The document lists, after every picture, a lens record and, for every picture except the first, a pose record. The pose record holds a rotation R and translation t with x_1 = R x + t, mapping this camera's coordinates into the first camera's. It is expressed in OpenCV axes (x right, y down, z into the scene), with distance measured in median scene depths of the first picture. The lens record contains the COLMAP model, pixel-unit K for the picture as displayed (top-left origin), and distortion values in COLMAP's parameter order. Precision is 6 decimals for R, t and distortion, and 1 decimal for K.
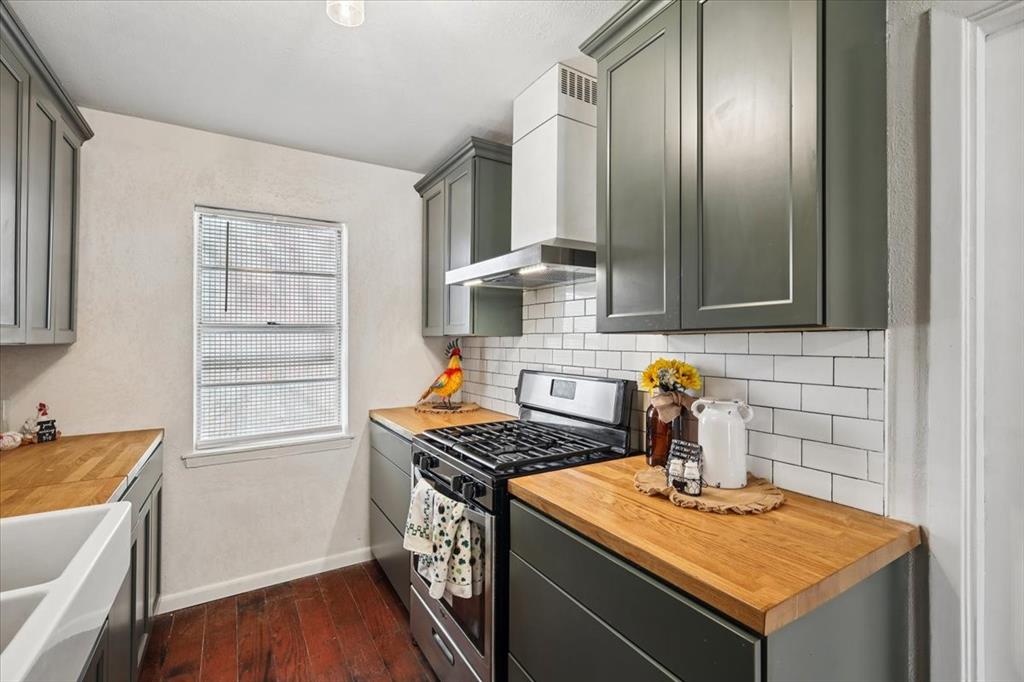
lens RADIAL K [[444.9, 0, 511.2], [0, 444.9, 339.3], [0, 0, 1]] dist [0.000934, -0.000004]
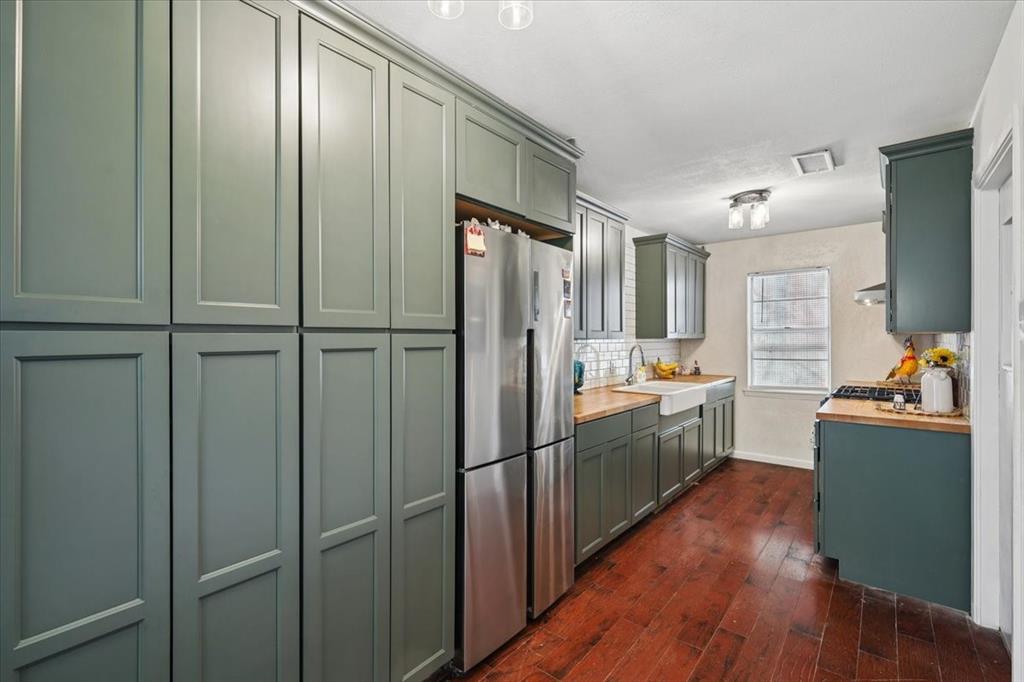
lens RADIAL K [[444.9, 0, 512.7], [0, 444.9, 338.0], [0, 0, 1]] dist [0.000934, -0.000004]
pose [[0.305718, 0.001840, -0.952120, 0.958385], [0.007260, 0.999965, 0.004263, -0.010115], [0.952094, -0.008216, 0.305694, -0.718431]]
